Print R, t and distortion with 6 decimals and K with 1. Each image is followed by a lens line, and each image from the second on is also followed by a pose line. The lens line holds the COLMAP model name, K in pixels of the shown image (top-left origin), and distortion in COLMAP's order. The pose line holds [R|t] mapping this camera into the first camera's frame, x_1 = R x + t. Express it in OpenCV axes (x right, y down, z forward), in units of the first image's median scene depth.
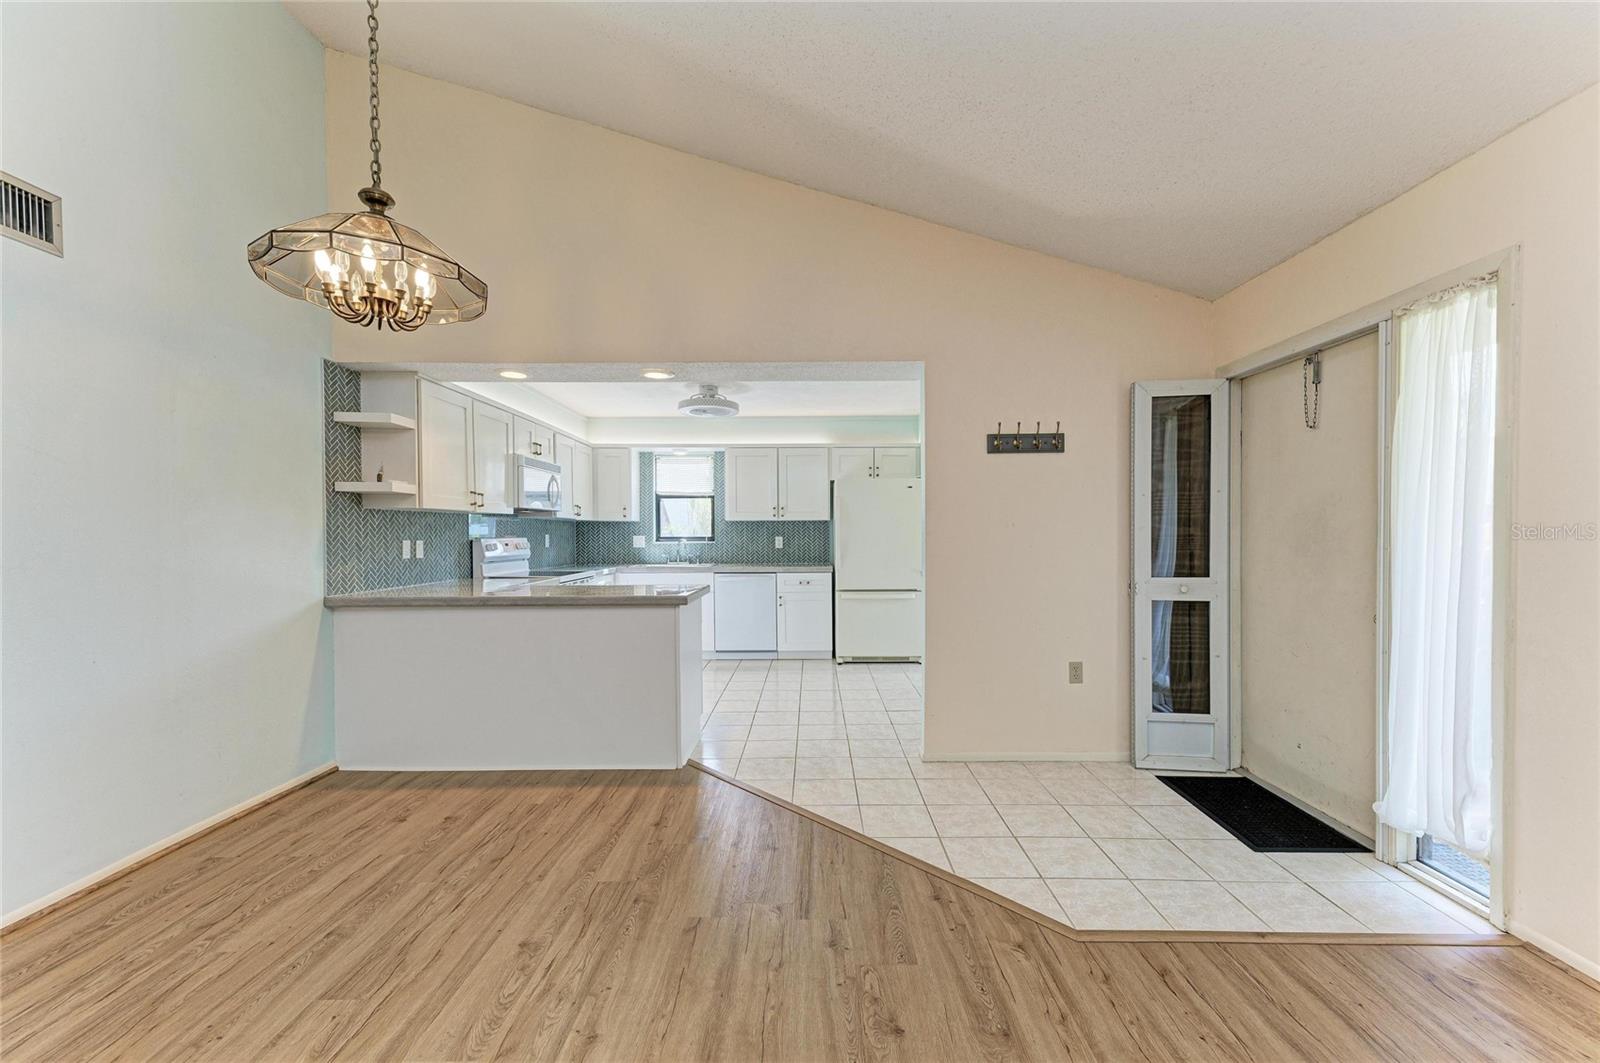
lens RADIAL K [[626.2, 0, 810.4], [0, 626.2, 538.4], [0, 0, 1]] dist [0.016422, -0.004782]
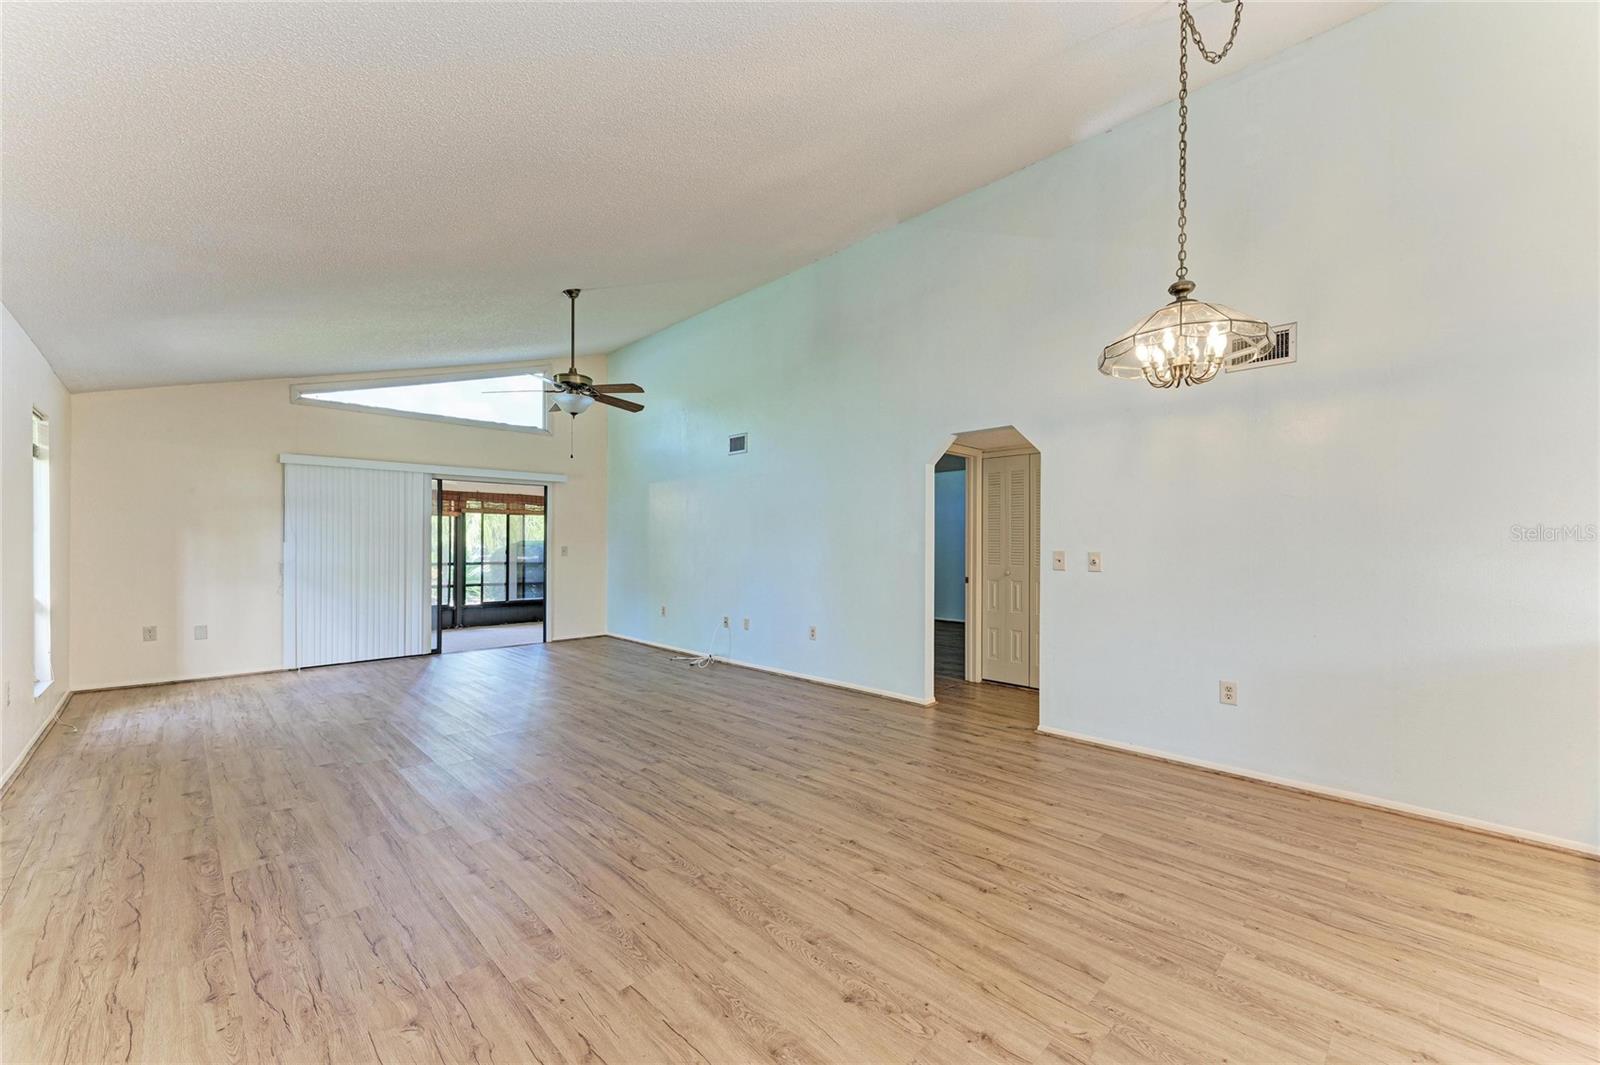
lens RADIAL K [[626.2, 0, 808.1], [0, 626.2, 546.5], [0, 0, 1]] dist [0.016422, -0.004782]
pose [[-0.707471, 0.005839, -0.706718, 0.423770], [-0.005918, 0.999882, 0.014185, -0.011655], [0.706718, 0.014218, -0.707353, 0.755859]]
